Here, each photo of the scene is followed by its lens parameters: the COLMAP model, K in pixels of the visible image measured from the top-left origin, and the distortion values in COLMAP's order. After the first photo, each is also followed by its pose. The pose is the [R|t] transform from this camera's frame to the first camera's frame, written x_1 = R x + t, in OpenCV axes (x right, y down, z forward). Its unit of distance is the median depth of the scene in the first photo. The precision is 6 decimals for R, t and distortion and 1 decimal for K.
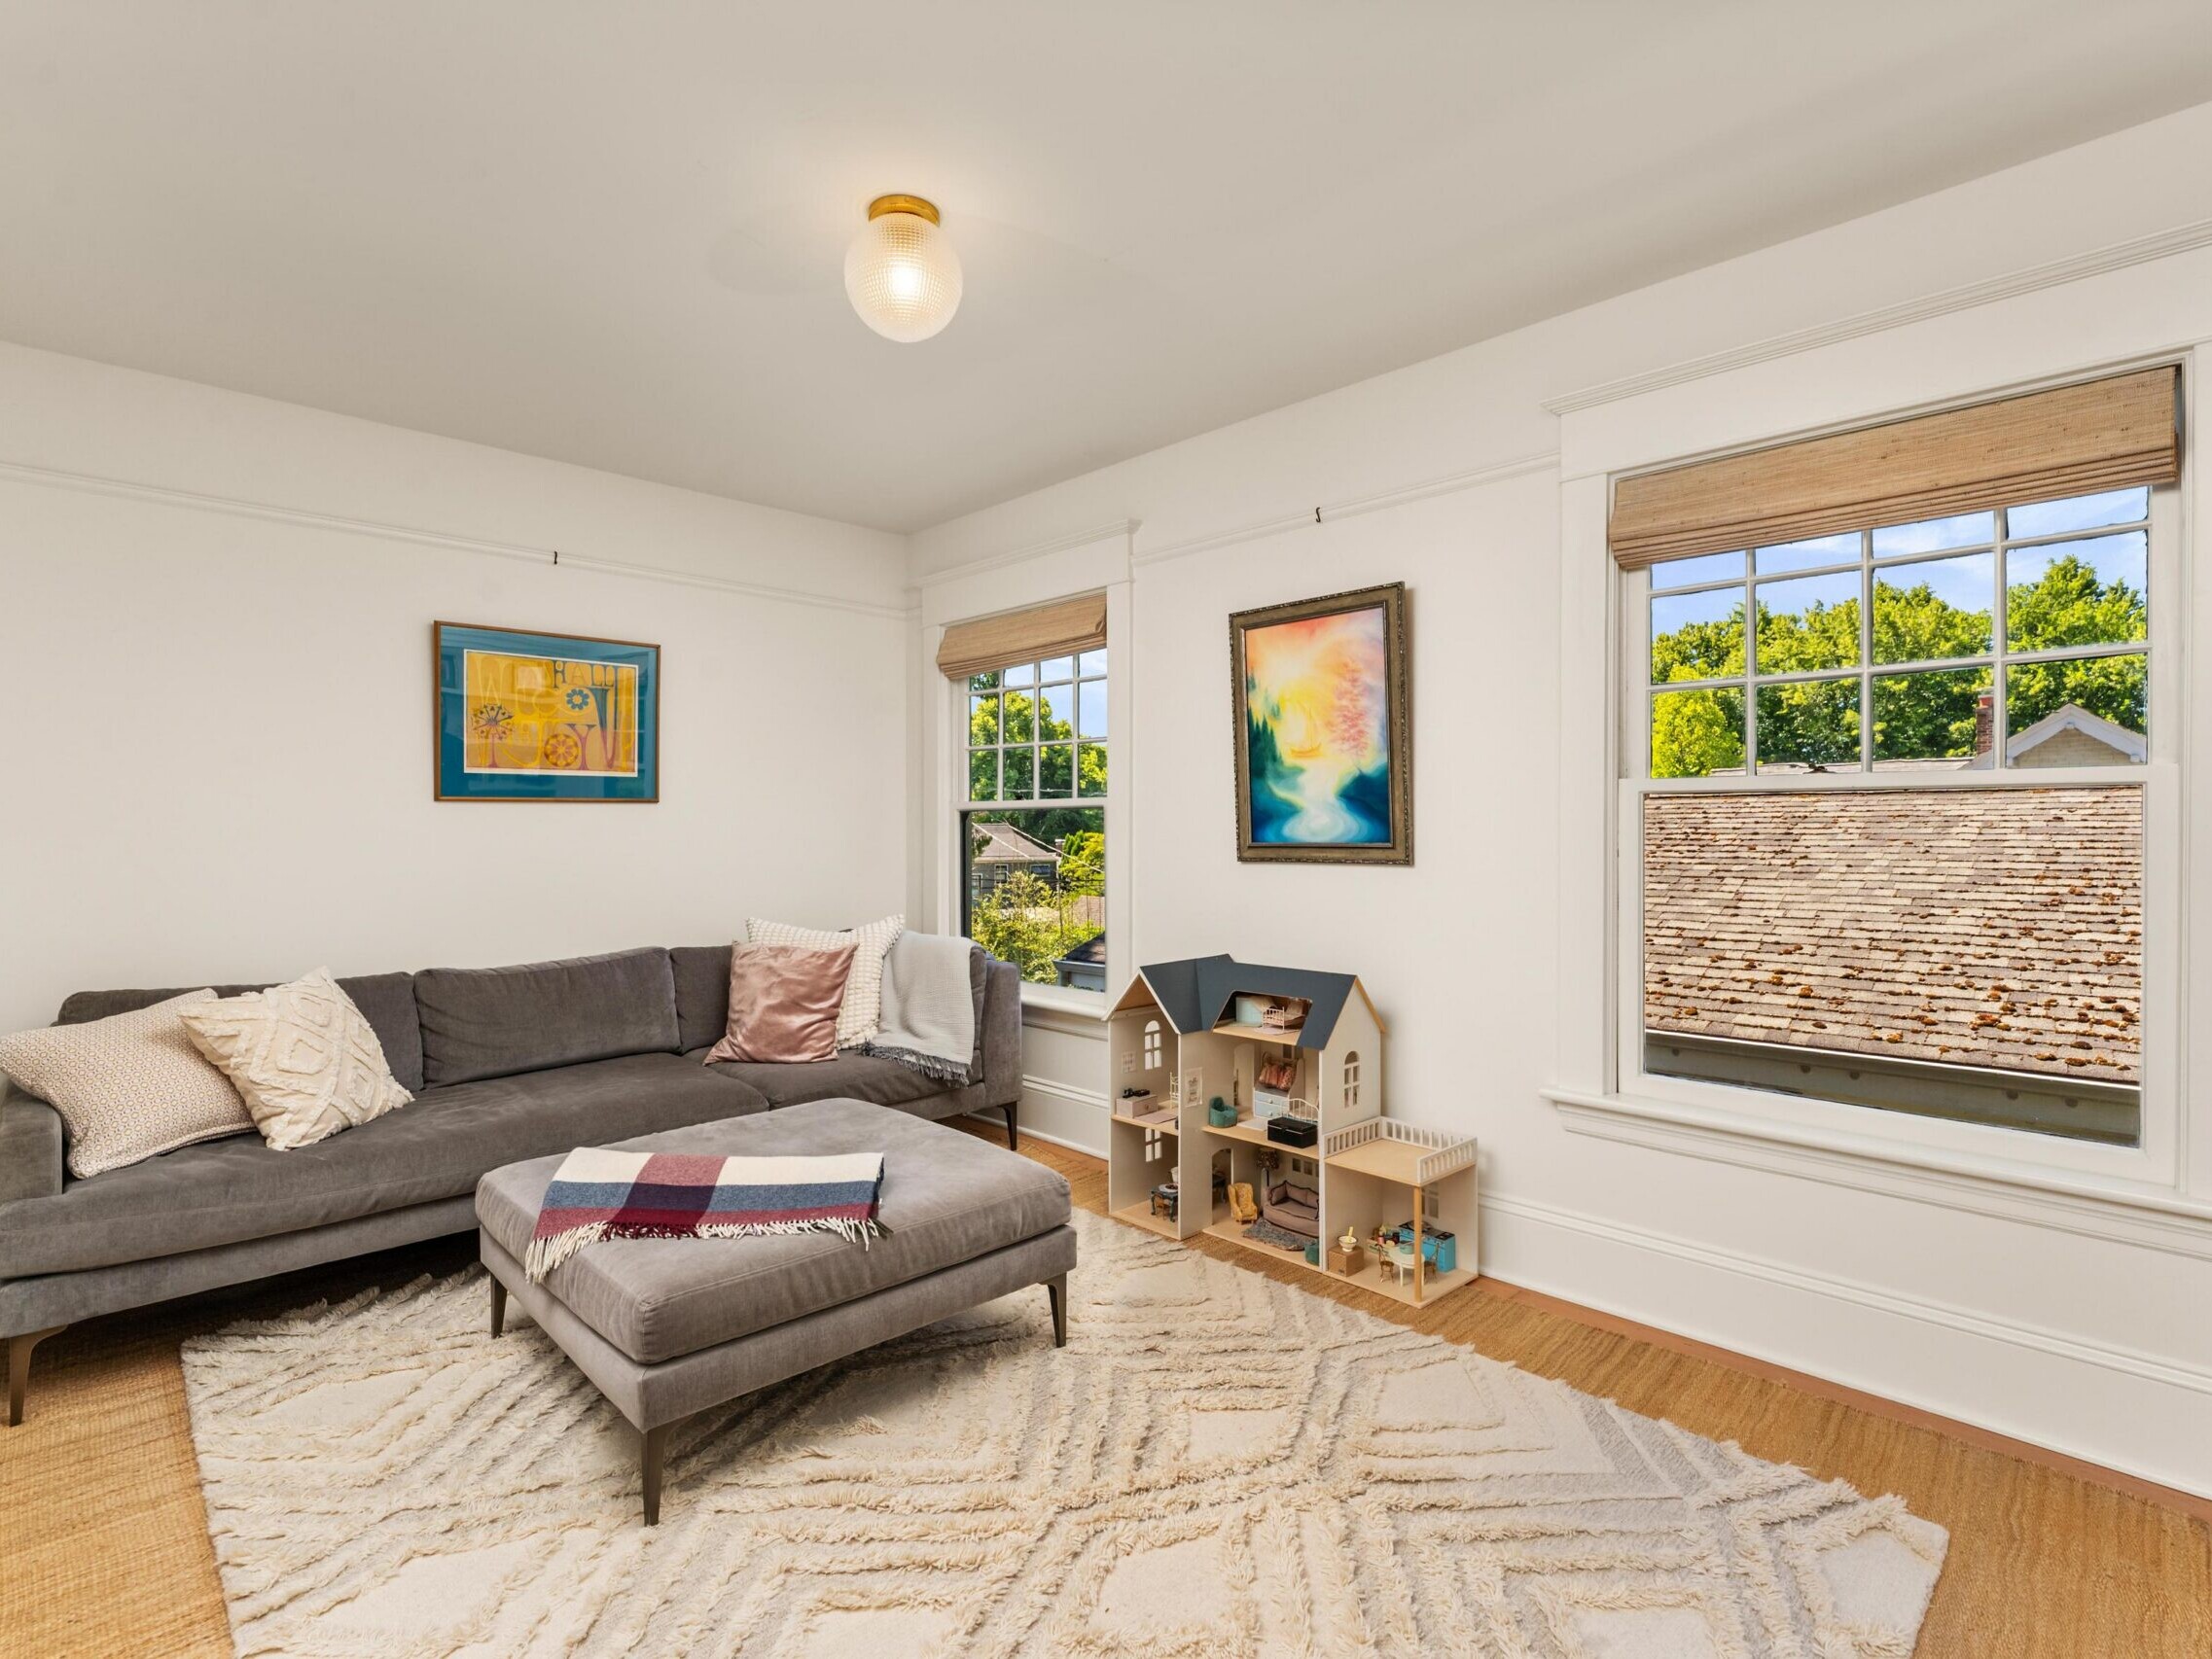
lens RADIAL K [[1078.9, 0, 1099.5], [0, 1078.9, 838.0], [0, 0, 1]] dist [-0.000423, -0.000586]
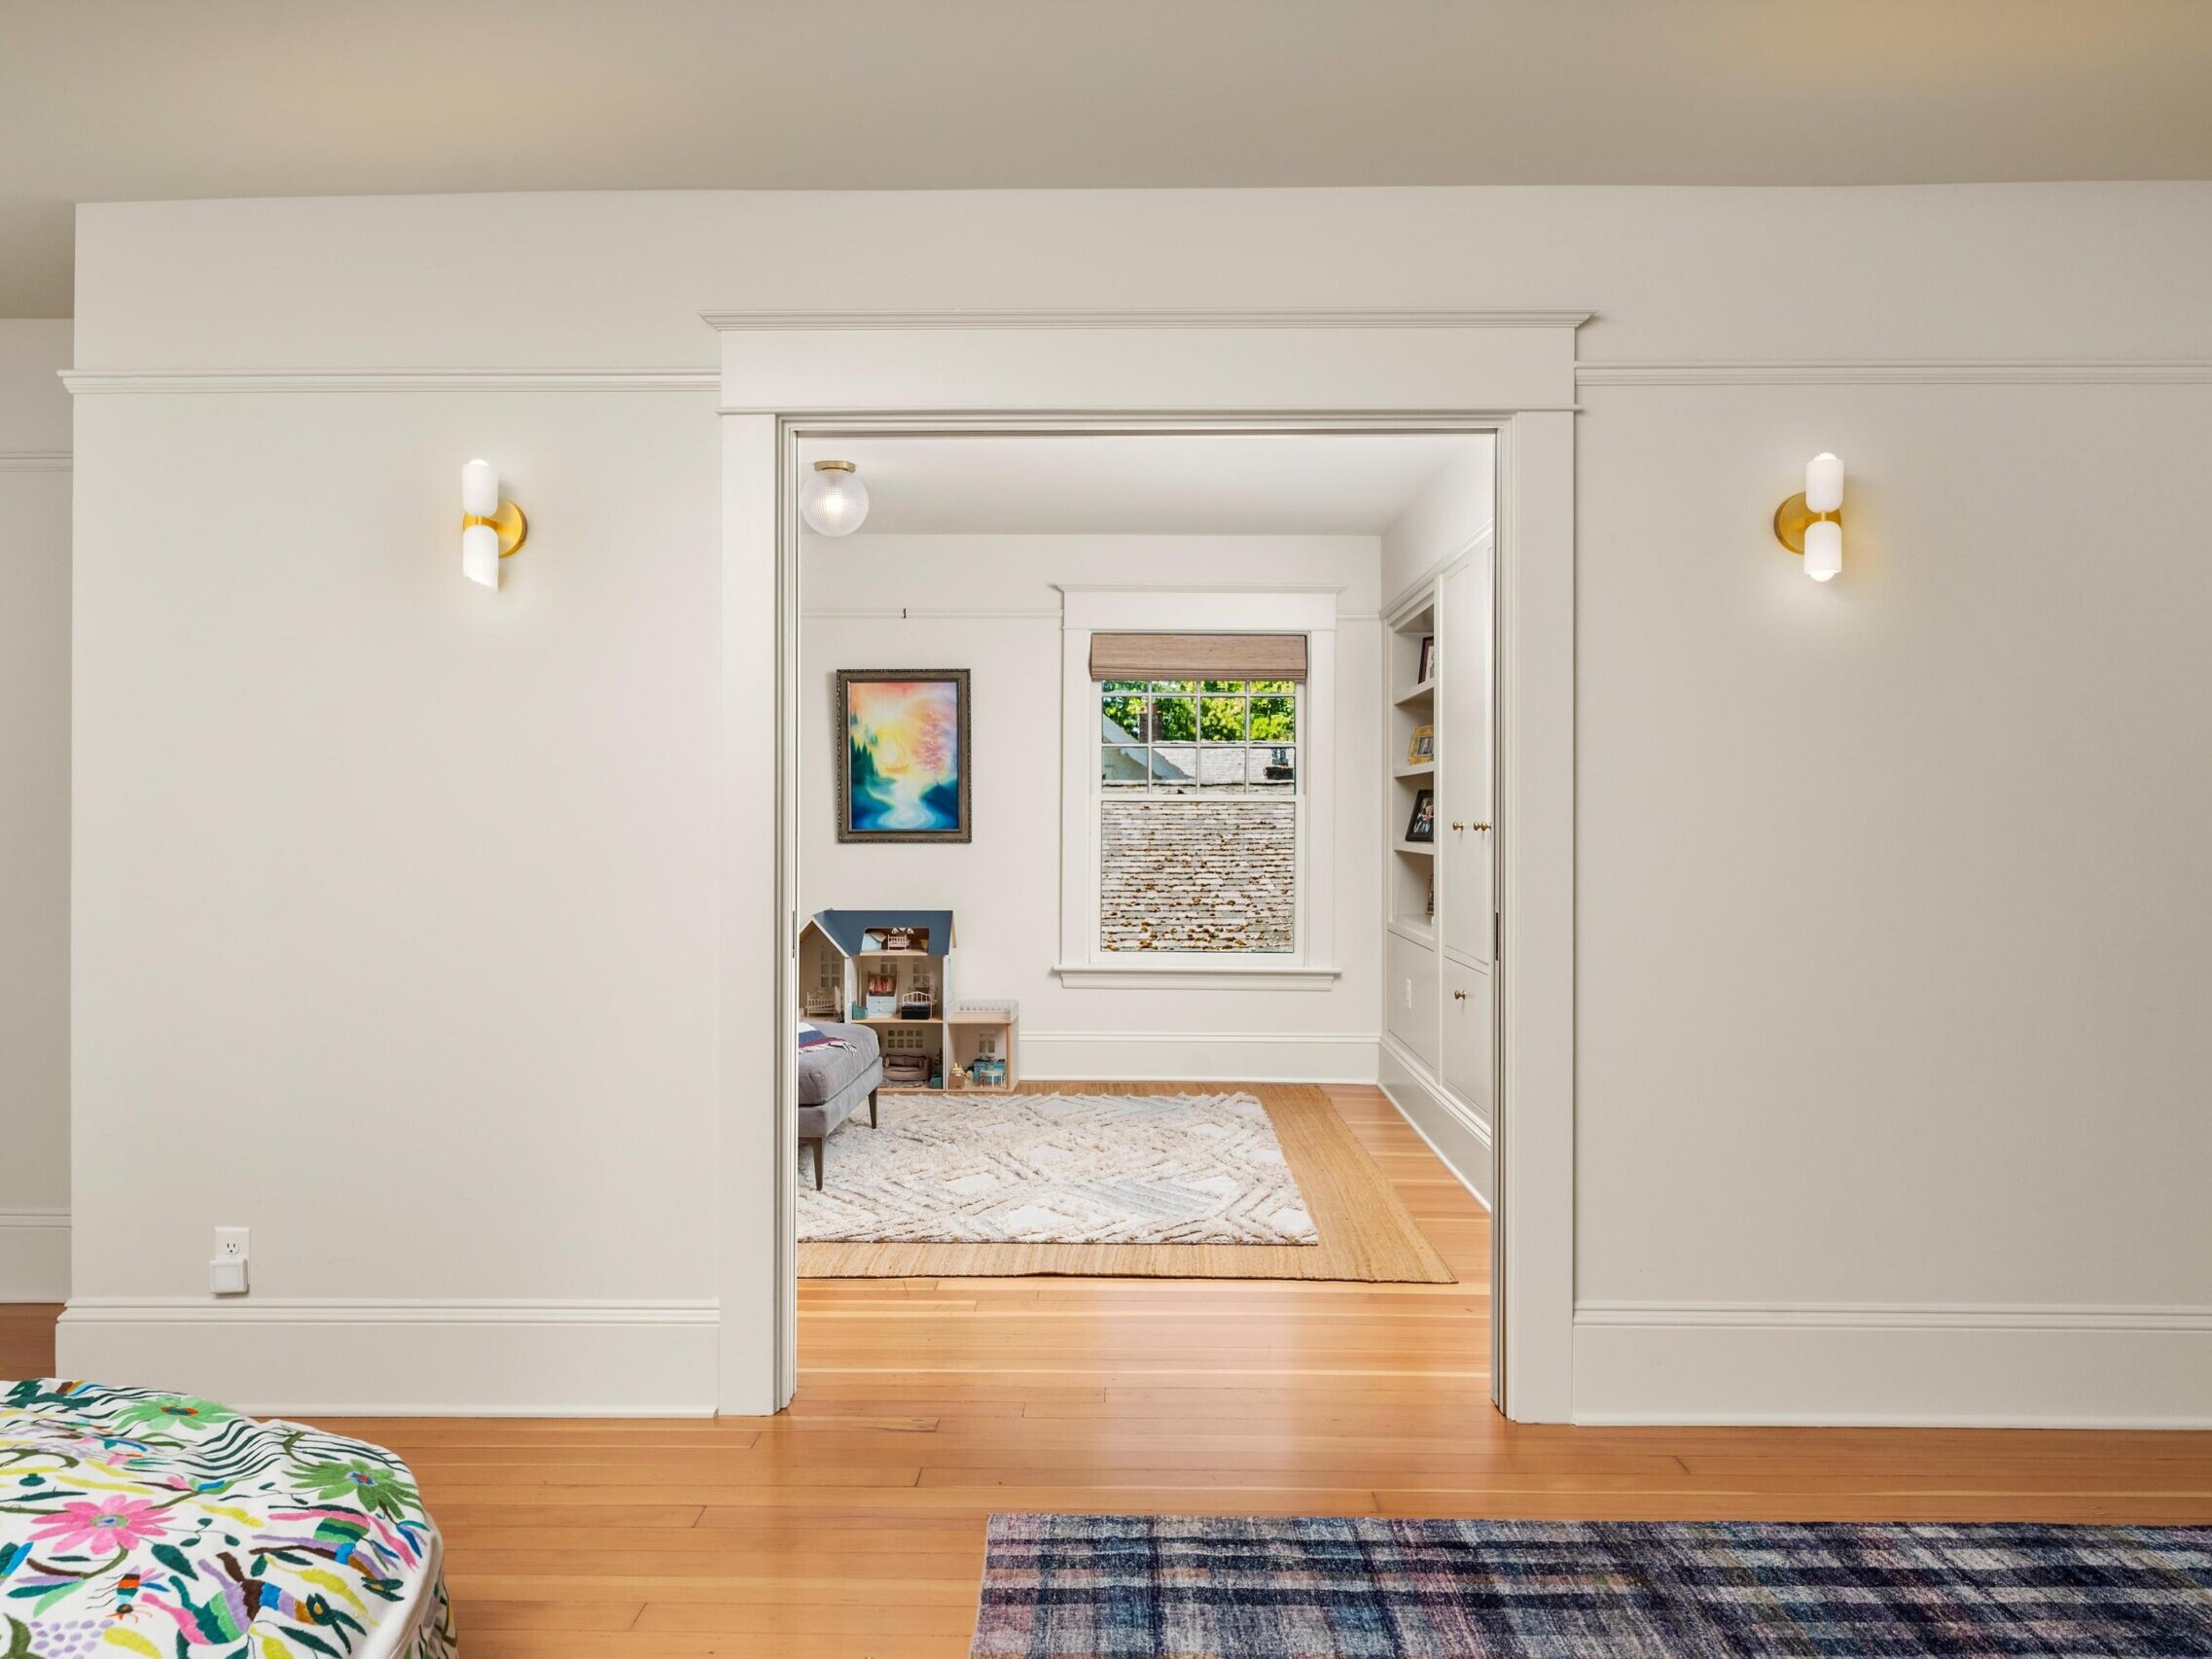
lens RADIAL K [[1480.6, 0, 1100.7], [0, 1480.6, 820.0], [0, 0, 1]] dist [-0.000475, -0.001223]
pose [[0.712203, -0.002728, 0.701969, -1.080145], [0.003055, 0.999995, 0.000787, -0.009336], [-0.701967, 0.001584, 0.712207, -0.688286]]
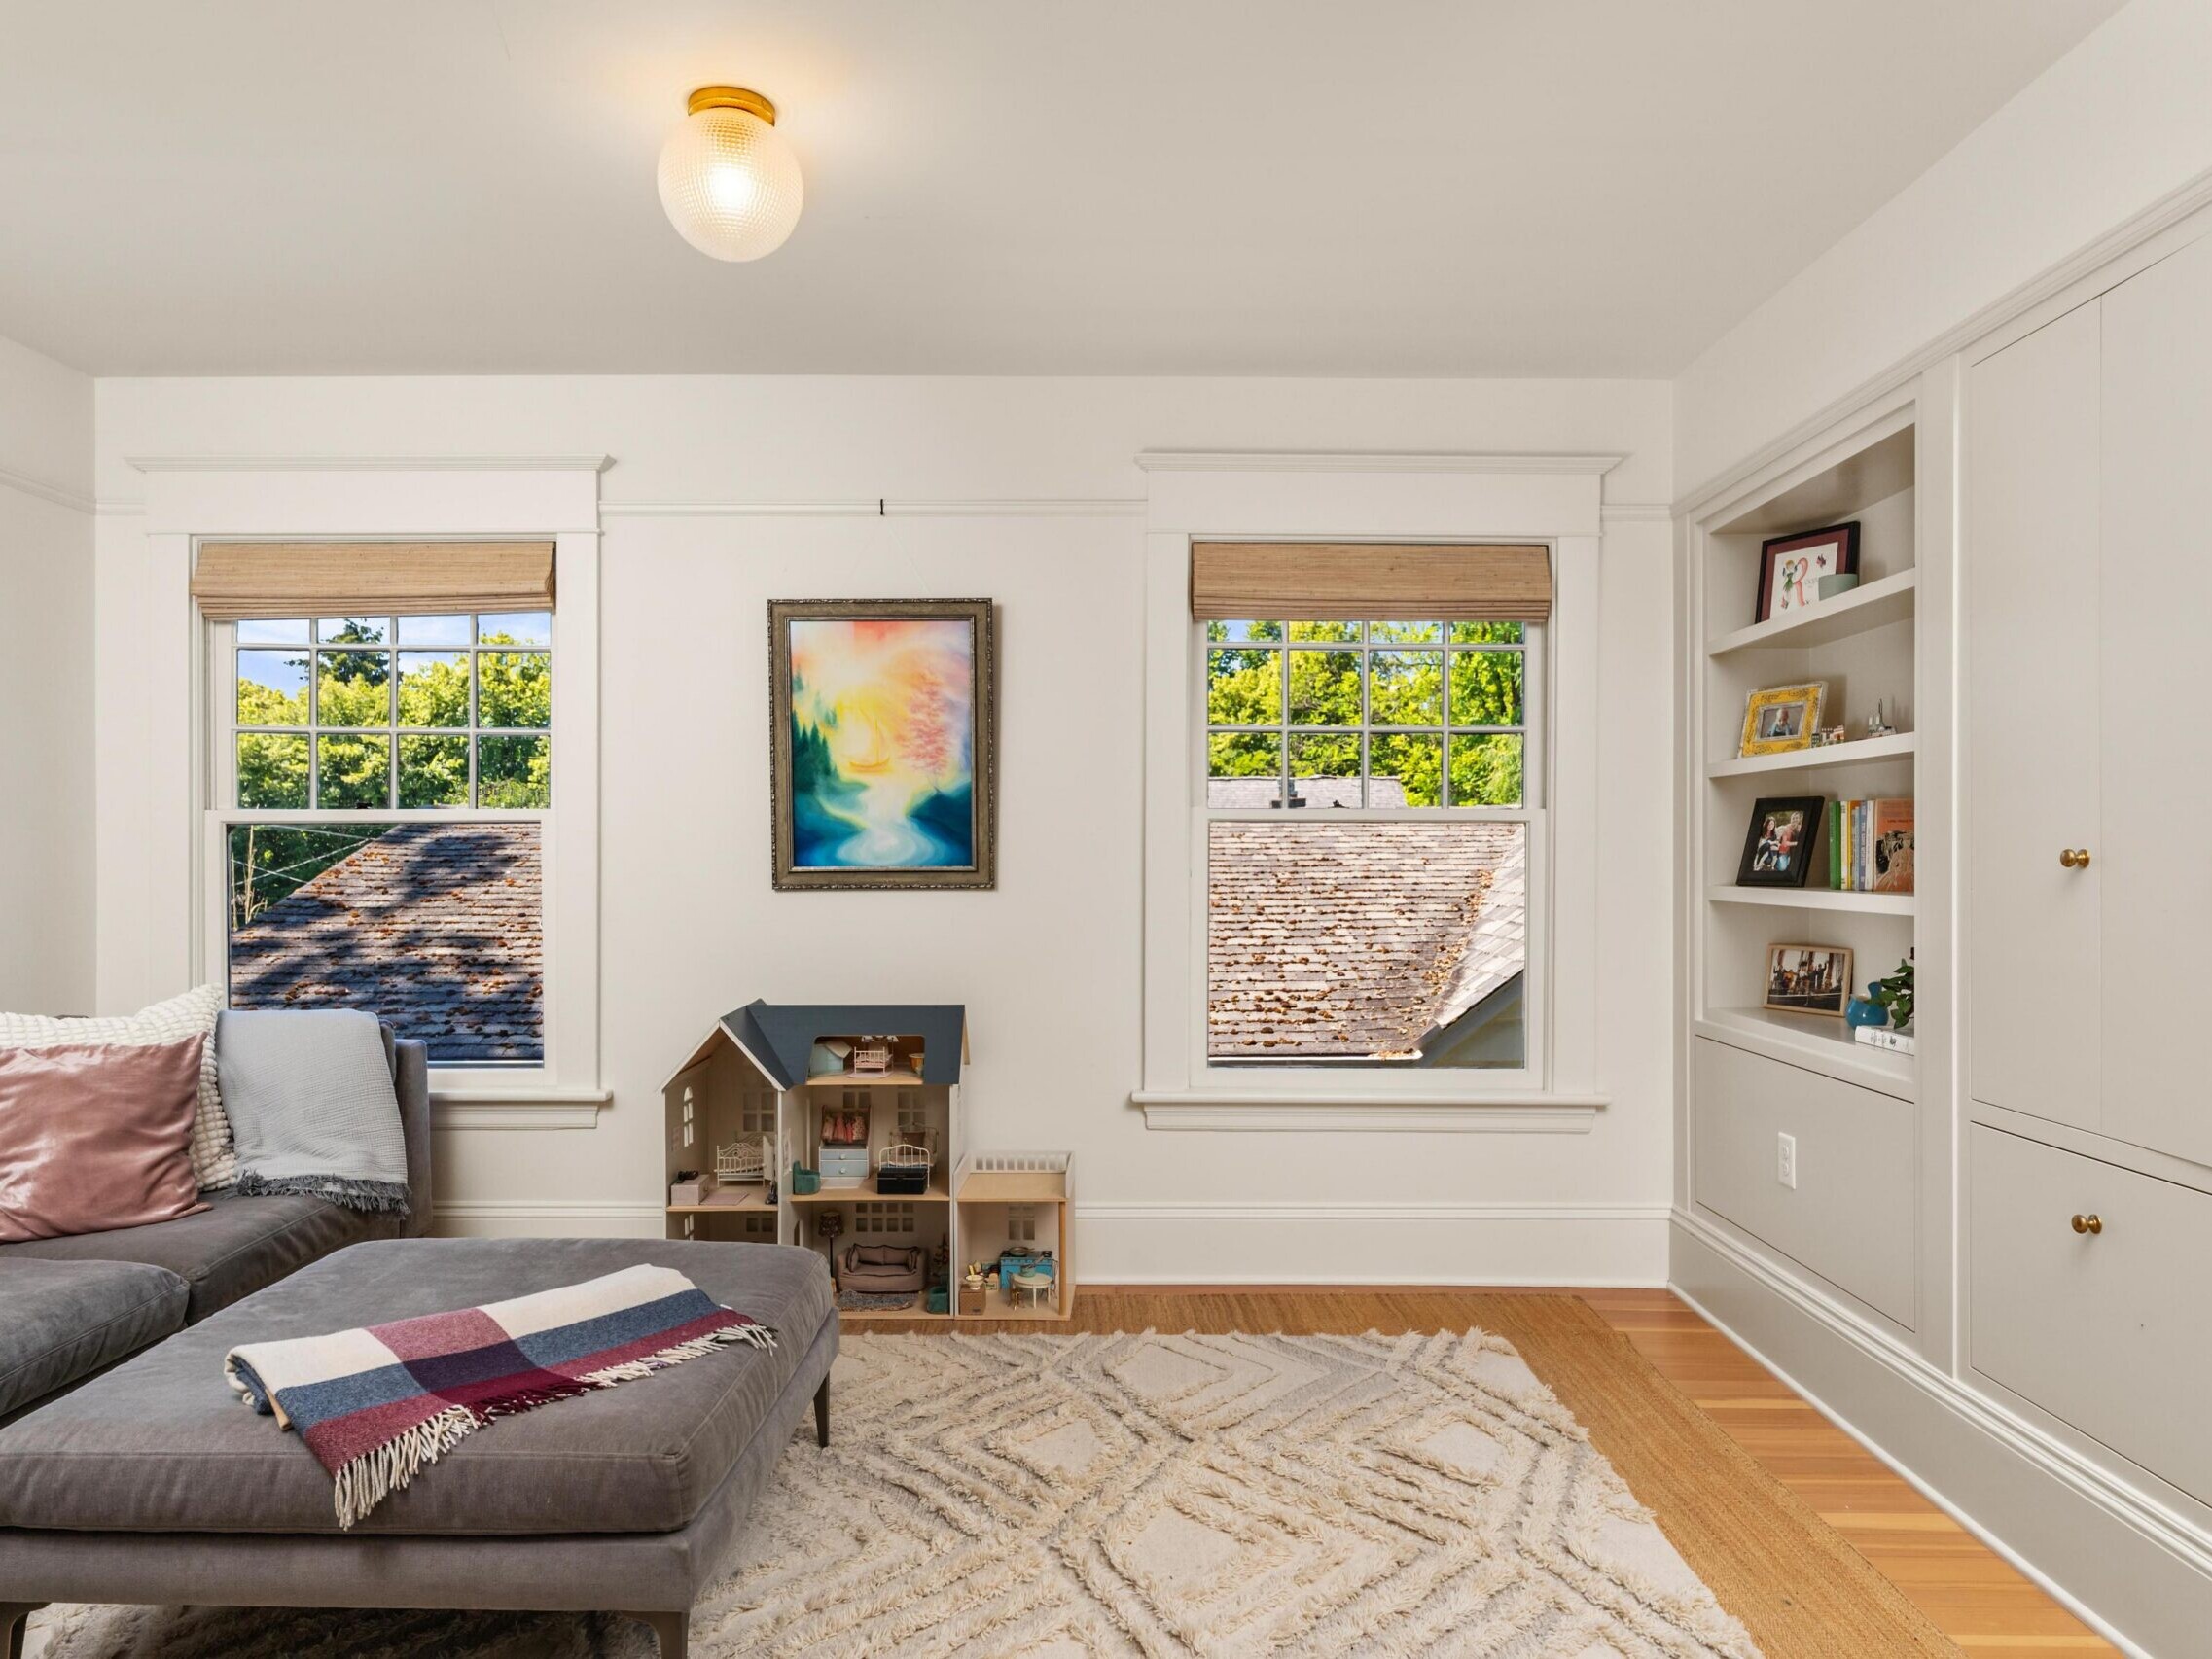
lens RADIAL K [[1431.1, 0, 1094.9], [0, 1431.1, 864.3], [0, 0, 1]] dist [-0.003748, -0.000550]
pose [[0.702417, -0.007573, 0.711725, -0.539793], [0.005424, 0.999971, 0.005288, -0.003287], [-0.711745, 0.000146, 0.702438, 0.023611]]
